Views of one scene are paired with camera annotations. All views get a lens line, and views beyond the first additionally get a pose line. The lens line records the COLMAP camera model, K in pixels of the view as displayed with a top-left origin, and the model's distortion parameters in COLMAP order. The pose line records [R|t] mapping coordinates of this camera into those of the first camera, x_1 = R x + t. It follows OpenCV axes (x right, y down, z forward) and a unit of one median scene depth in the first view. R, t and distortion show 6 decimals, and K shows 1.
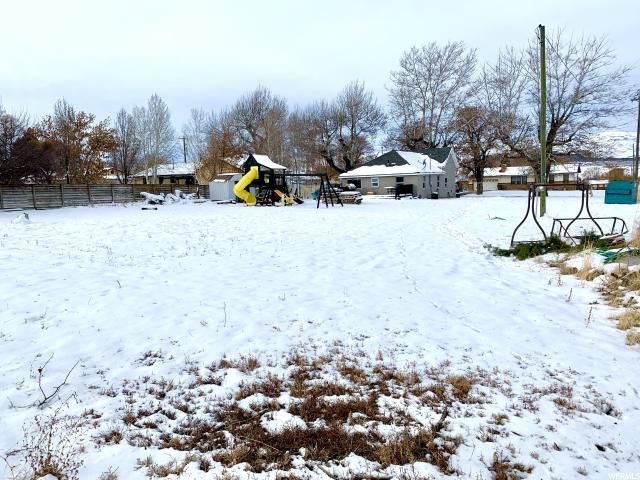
lens RADIAL K [[489.4, 0, 307.4], [0, 489.4, 243.5], [0, 0, 1]] dist [0.008905, -0.014421]
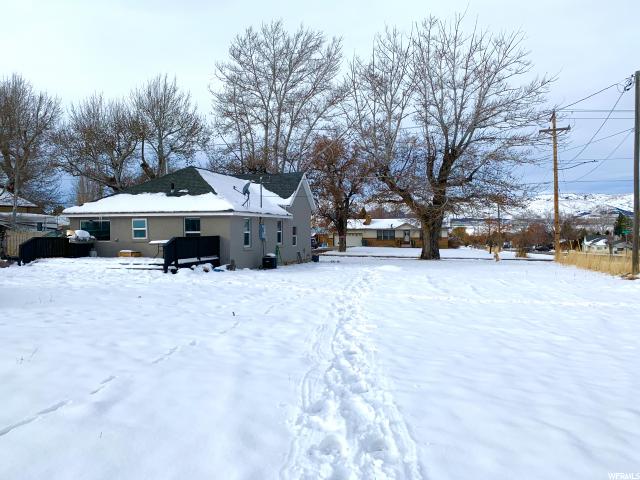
lens RADIAL K [[489.4, 0, 307.4], [0, 489.4, 243.5], [0, 0, 1]] dist [0.008905, -0.014421]
pose [[0.961266, 0.024435, 0.274537, 0.135815], [0.004061, 0.994699, -0.102753, -0.053933], [-0.275592, 0.099888, 0.956071, 0.437857]]
